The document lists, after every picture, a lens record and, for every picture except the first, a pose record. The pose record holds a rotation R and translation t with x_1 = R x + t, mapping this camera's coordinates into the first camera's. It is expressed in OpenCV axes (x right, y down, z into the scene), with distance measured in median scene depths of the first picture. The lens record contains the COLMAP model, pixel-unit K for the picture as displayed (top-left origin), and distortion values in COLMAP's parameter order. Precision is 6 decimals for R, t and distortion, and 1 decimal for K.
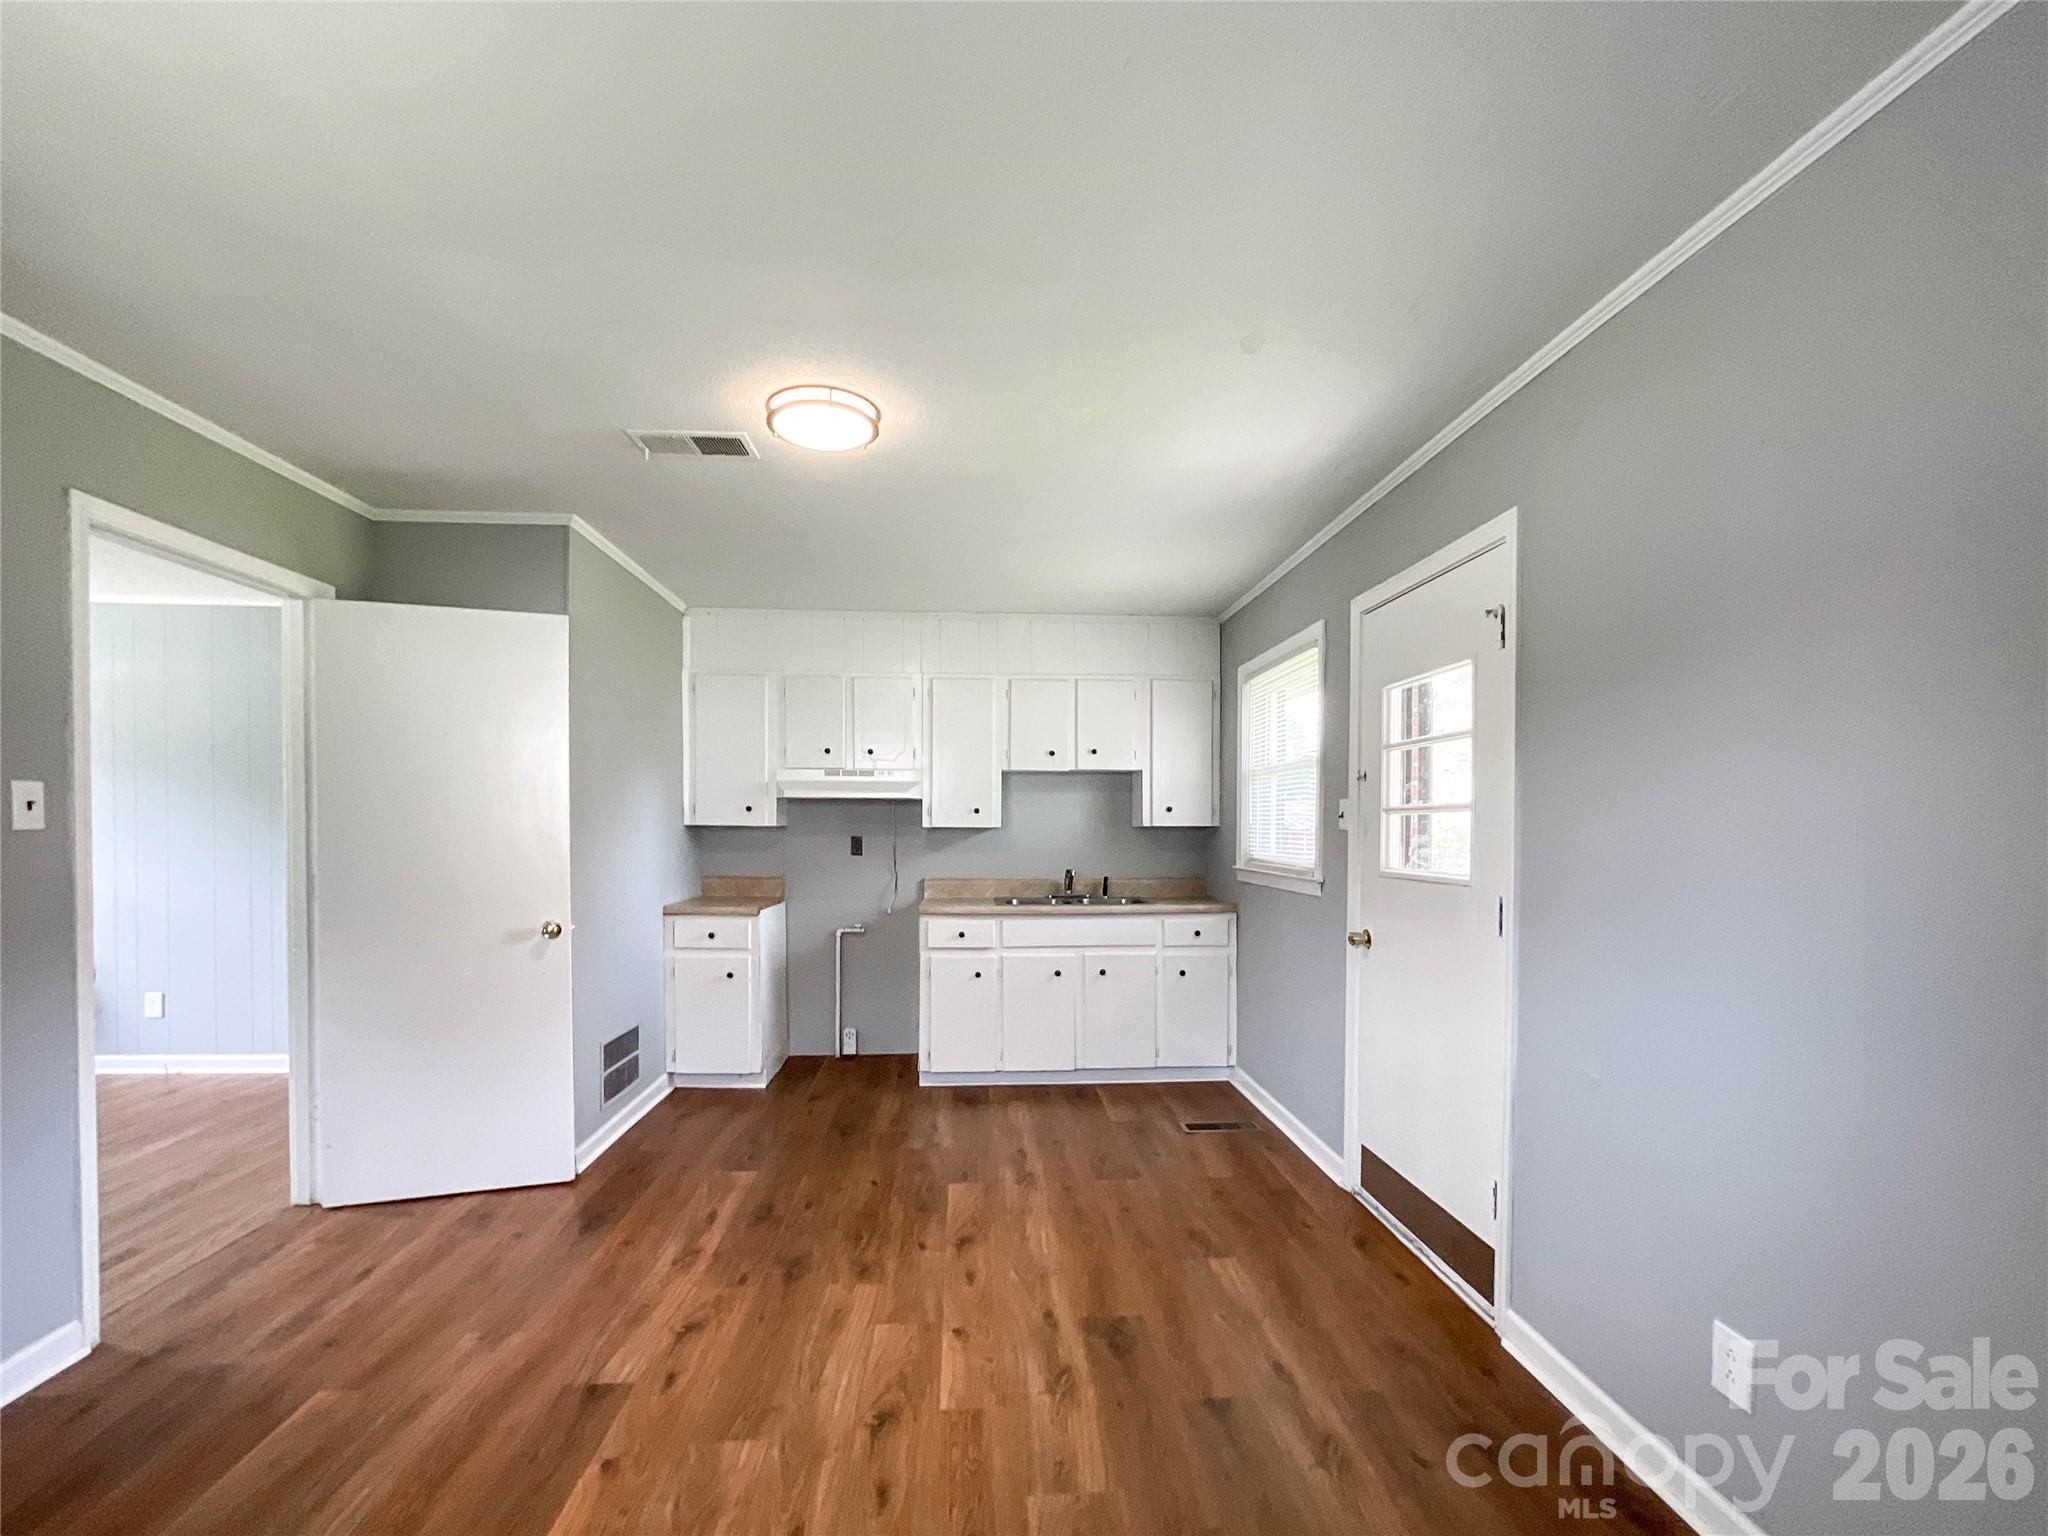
lens RADIAL K [[881.4, 0, 1016.6], [0, 881.4, 848.3], [0, 0, 1]] dist [-0.025202, 0.010490]
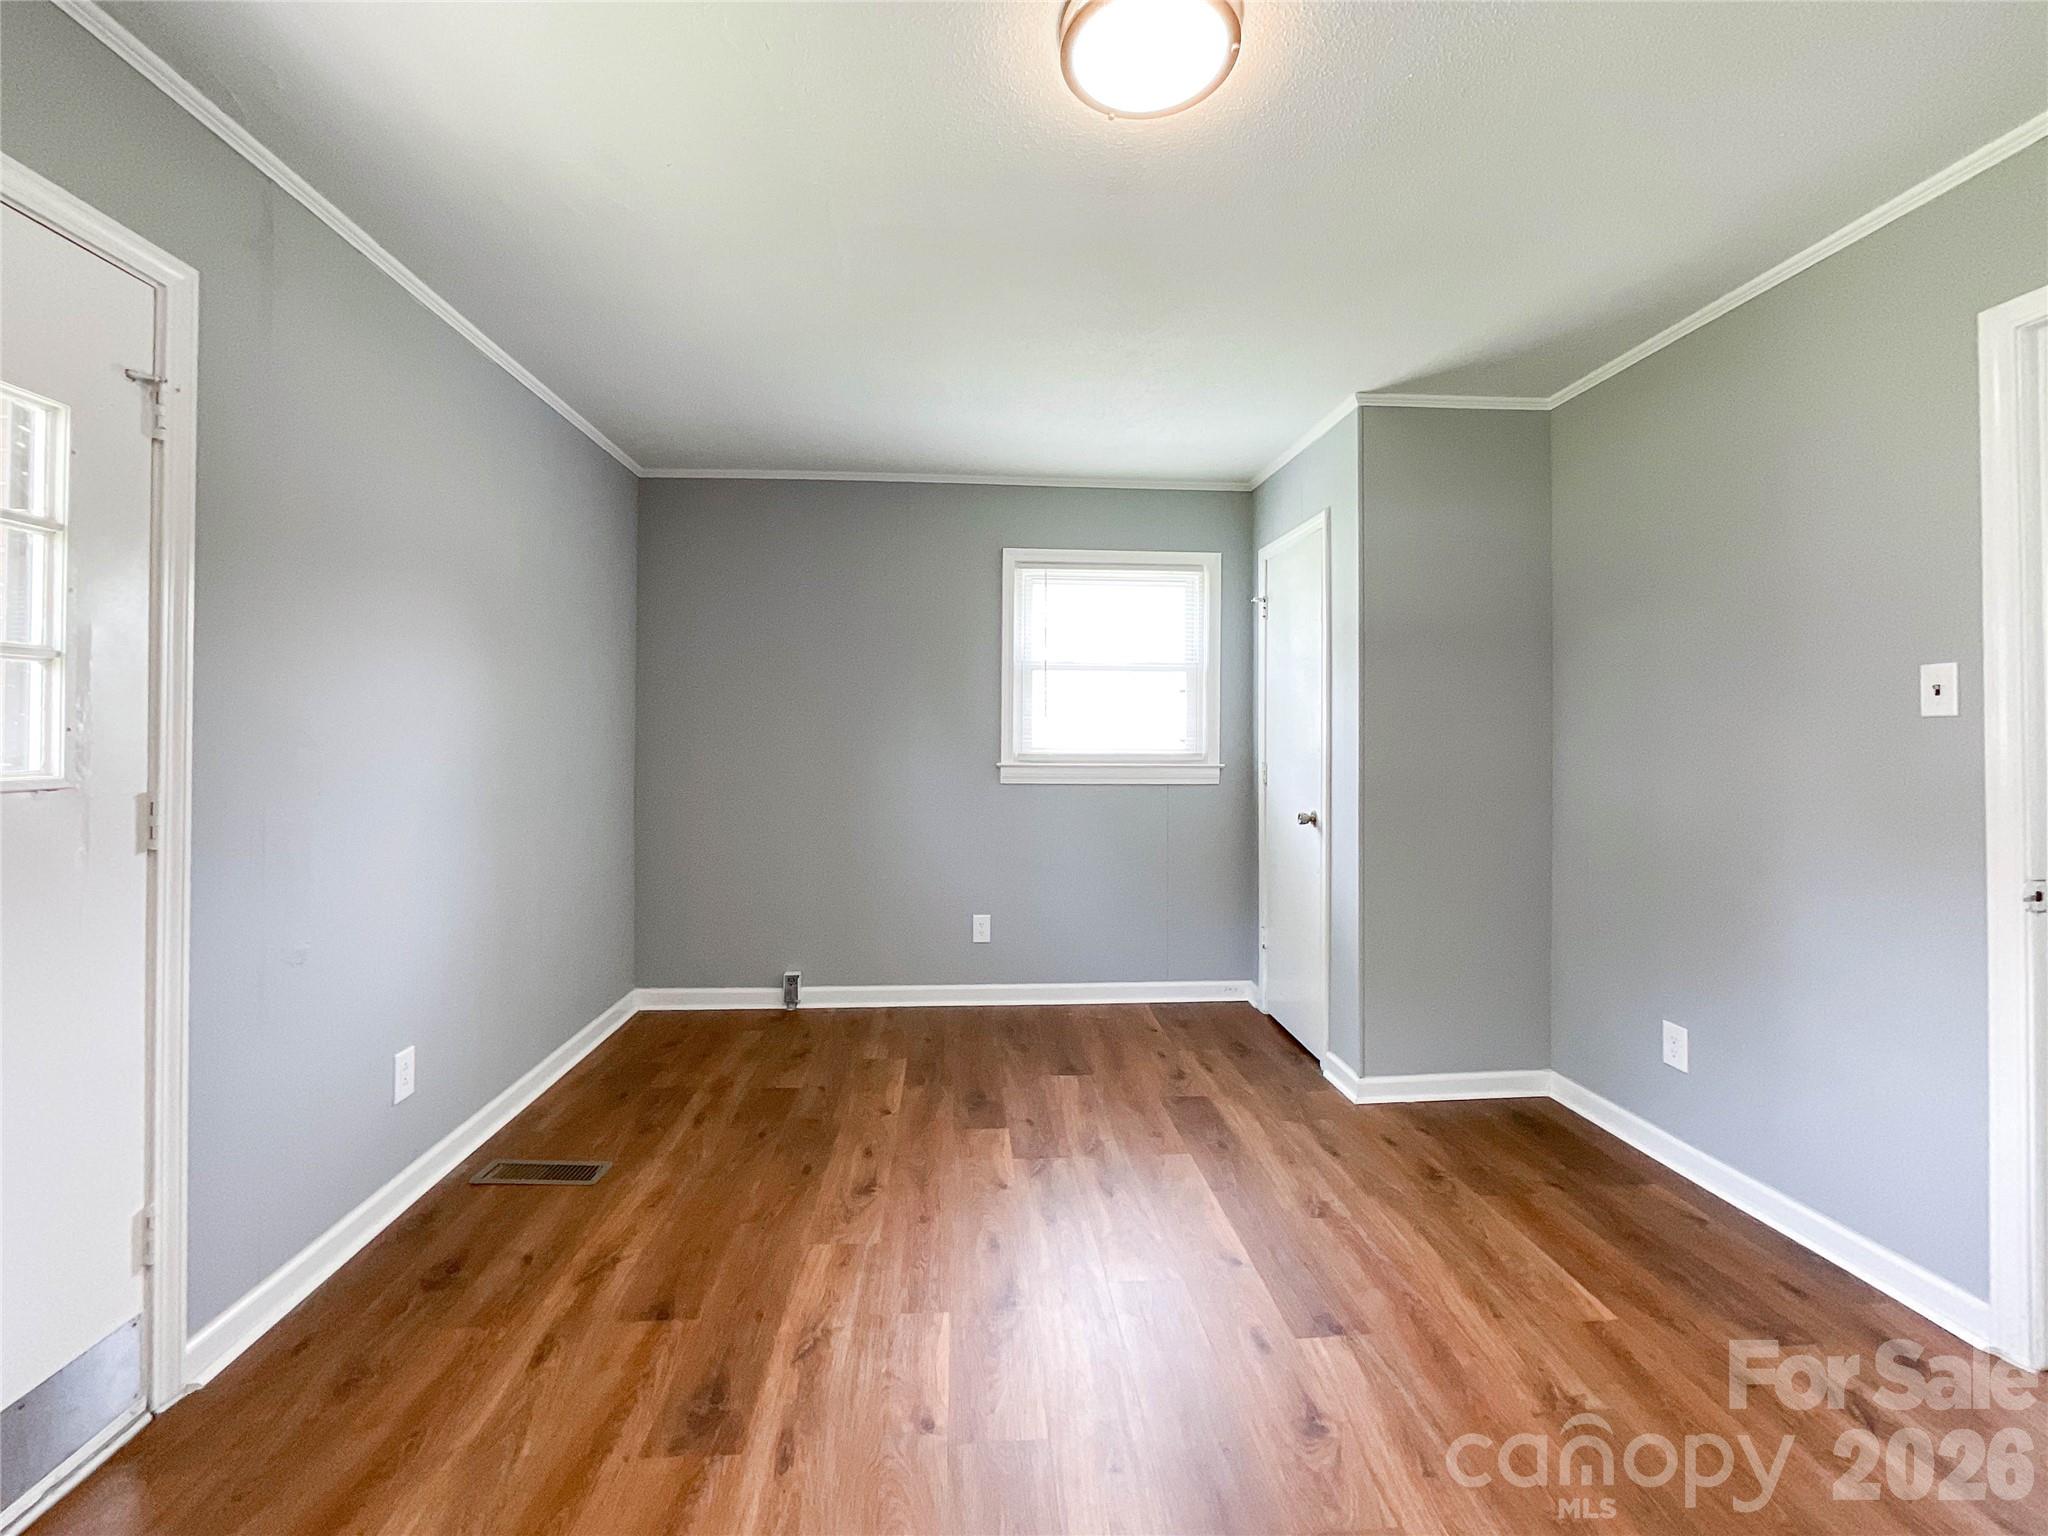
lens RADIAL K [[881.4, 0, 1020.3], [0, 881.4, 716.6], [0, 0, 1]] dist [-0.025202, 0.010490]
pose [[-0.999944, -0.008237, -0.006656, -0.075994], [-0.008313, 0.999899, 0.011552, -0.012069], [0.006560, 0.011606, -0.999911, 0.967725]]
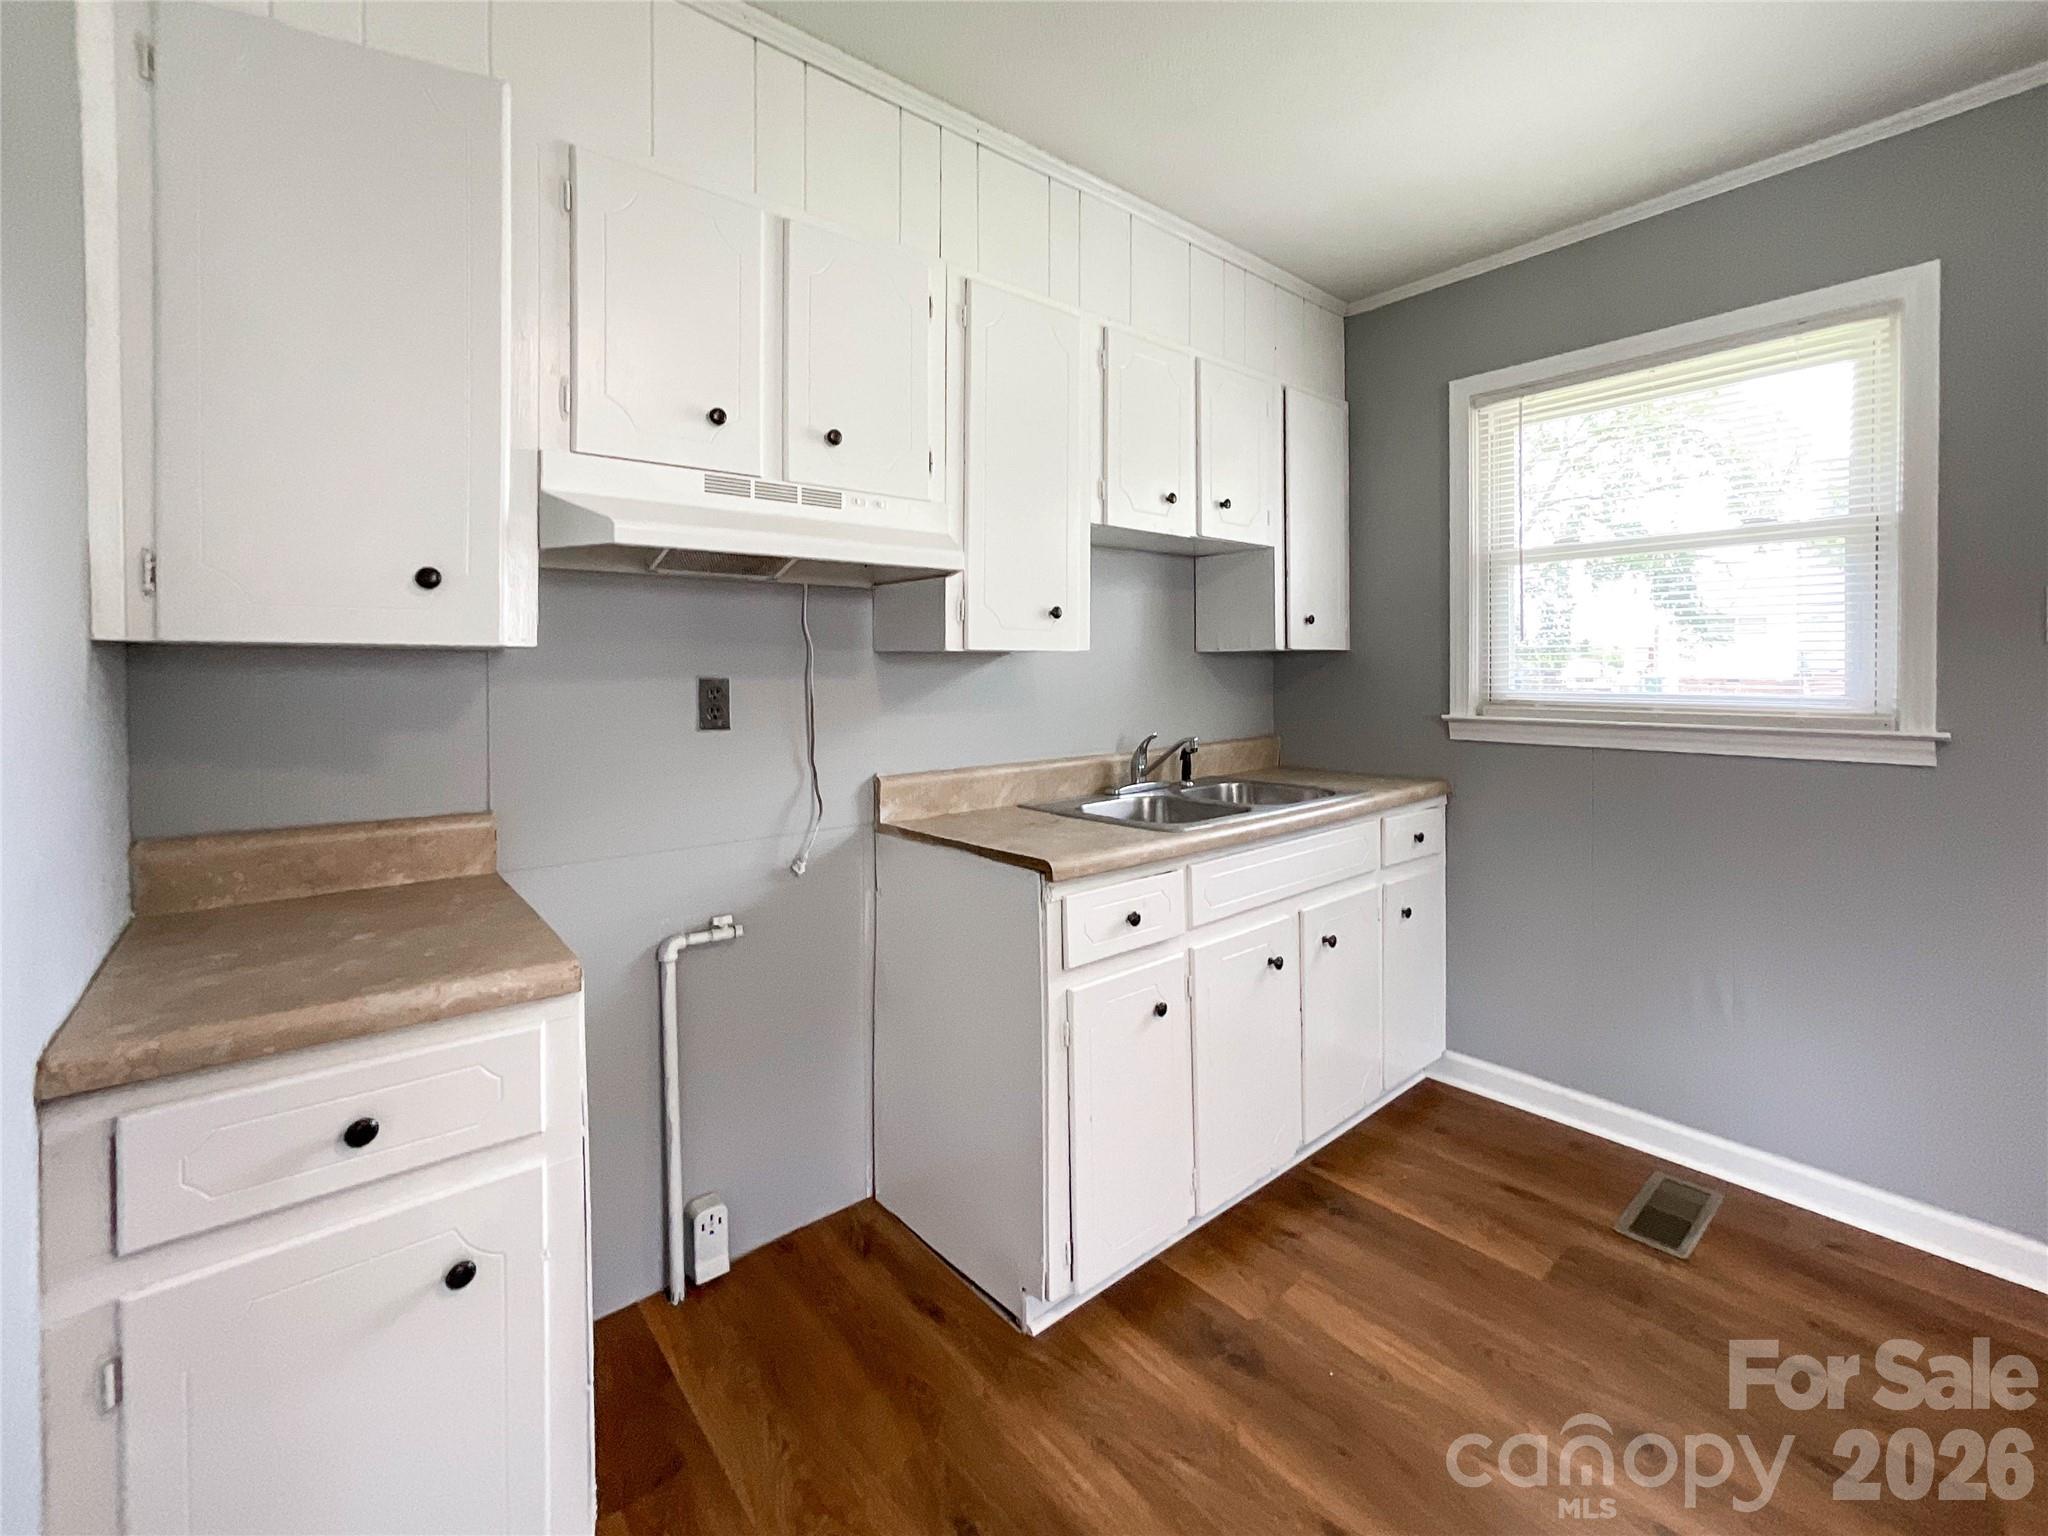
lens RADIAL K [[881.4, 0, 1033.0], [0, 881.4, 674.3], [0, 0, 1]] dist [-0.025202, 0.010490]
pose [[0.800292, -0.013733, 0.599453, -0.363667], [0.024893, 0.999637, -0.010331, -0.009998], [-0.599094, 0.023190, 0.800343, 0.766743]]
